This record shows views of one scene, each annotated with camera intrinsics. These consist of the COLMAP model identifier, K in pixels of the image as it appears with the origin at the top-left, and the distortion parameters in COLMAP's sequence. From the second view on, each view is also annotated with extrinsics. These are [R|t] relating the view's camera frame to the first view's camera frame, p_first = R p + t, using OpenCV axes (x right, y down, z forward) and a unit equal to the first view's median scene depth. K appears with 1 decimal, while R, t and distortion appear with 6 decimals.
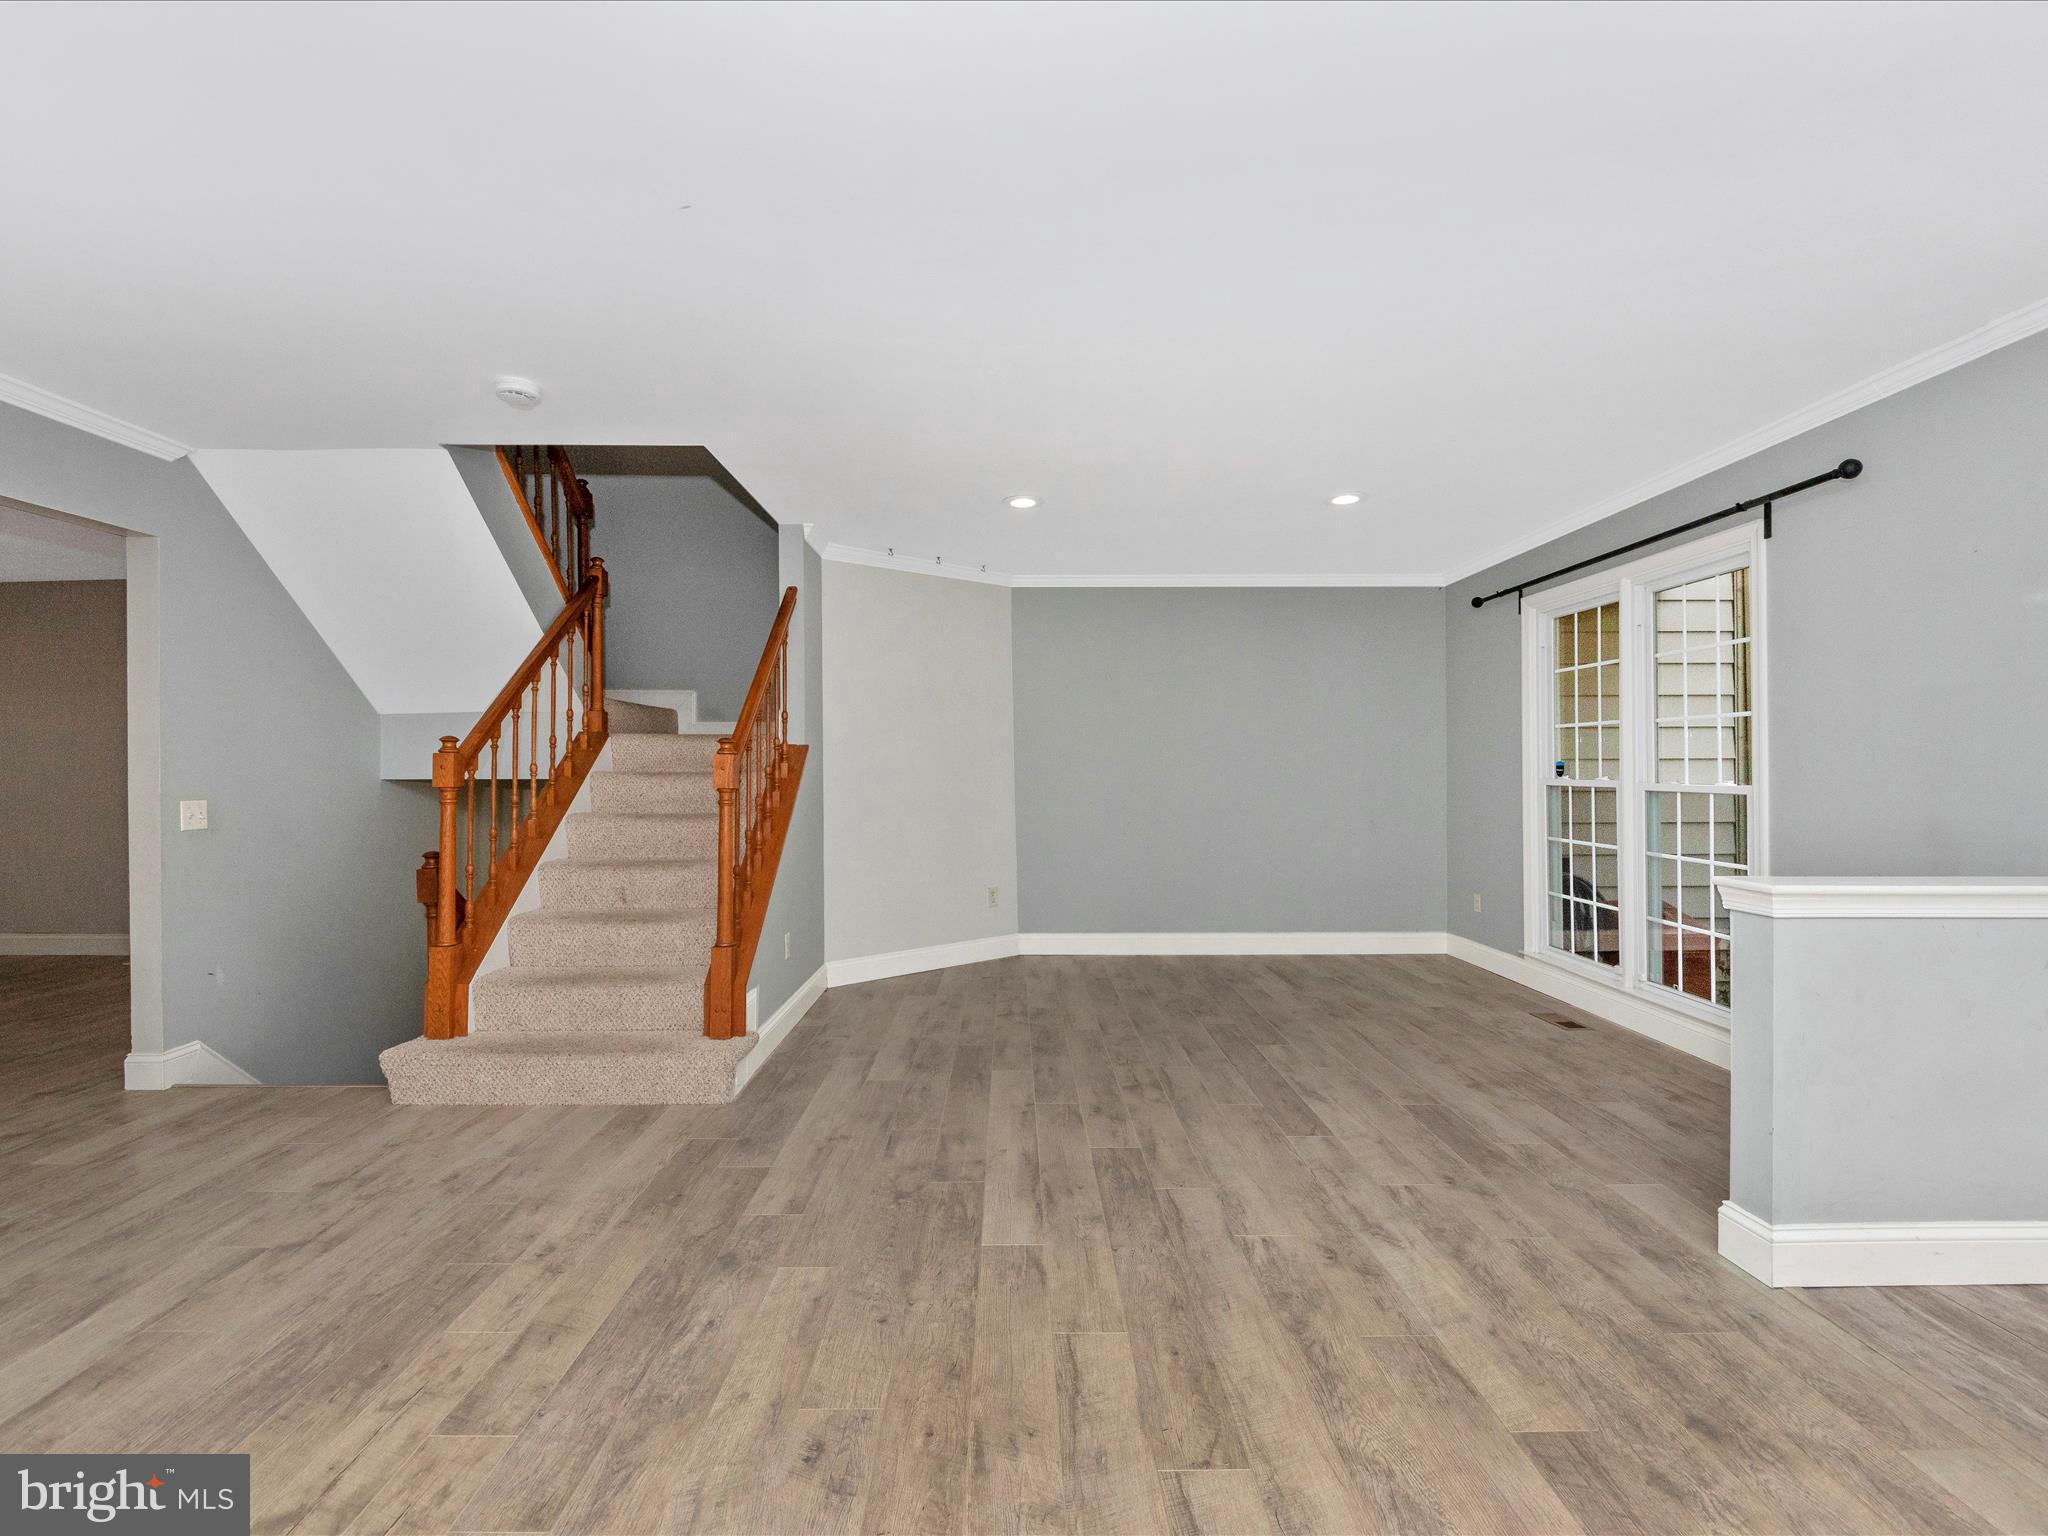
lens RADIAL K [[896.3, 0, 1007.0], [0, 896.3, 773.8], [0, 0, 1]] dist [0.008442, -0.008297]
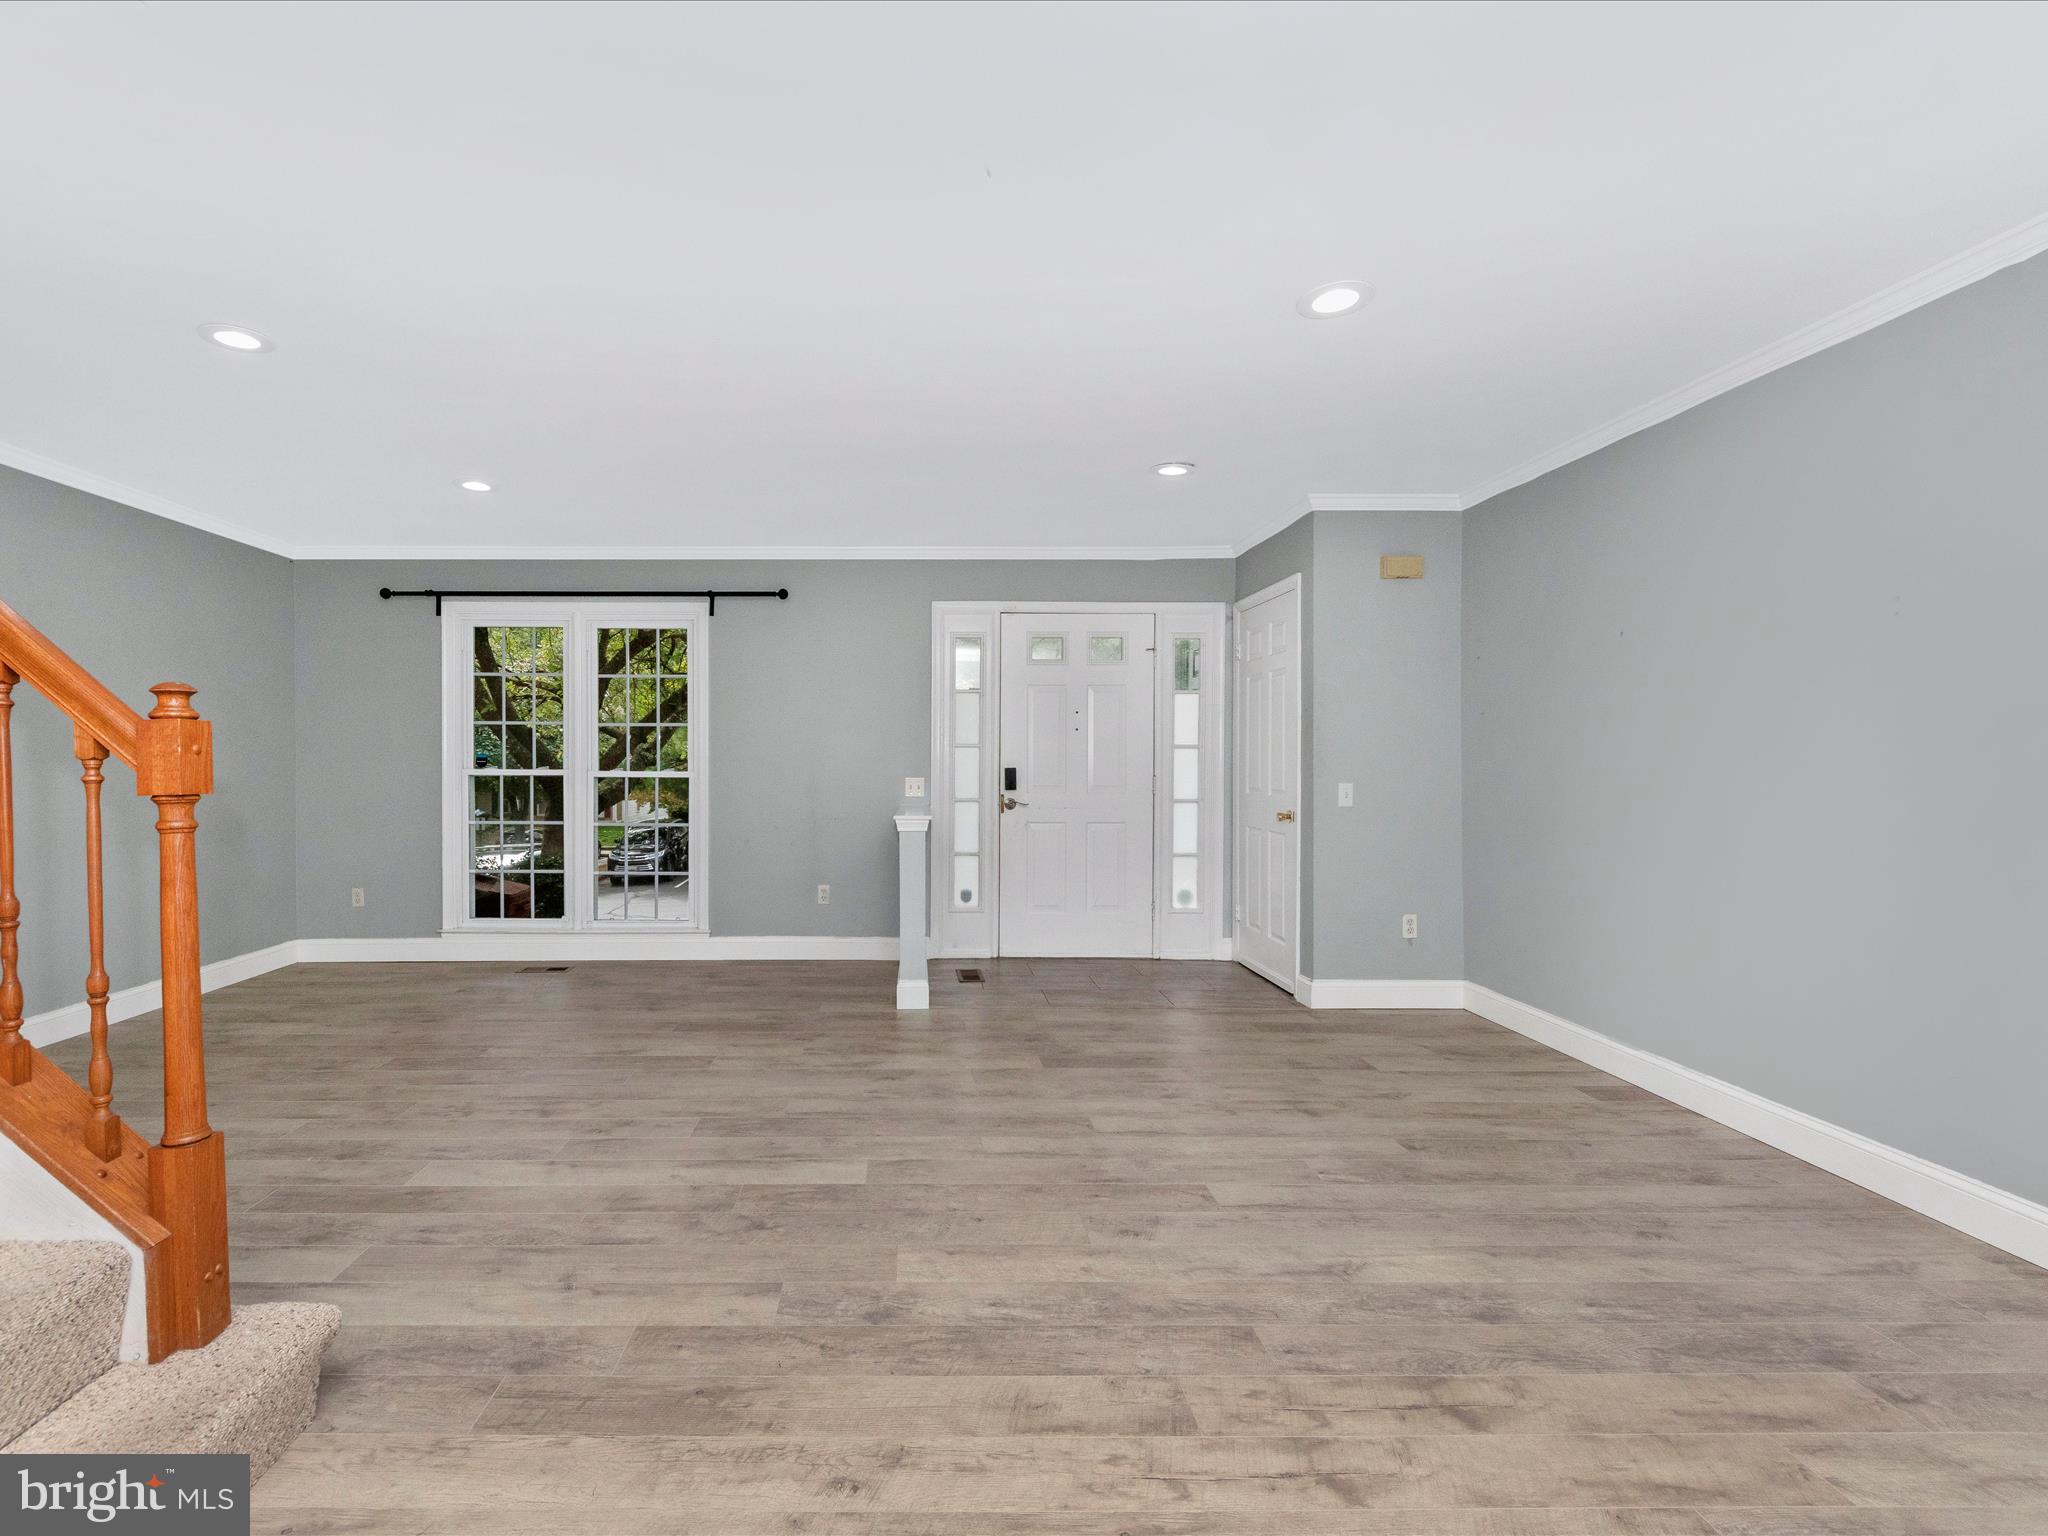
lens RADIAL K [[928.3, 0, 908.1], [0, 928.3, 792.1], [0, 0, 1]] dist [-0.002838, -0.001538]
pose [[-0.002689, -0.032666, 0.999463, -0.840235], [0.008277, 0.999431, 0.032687, -0.000223], [-0.999962, 0.008360, -0.002417, 0.679011]]
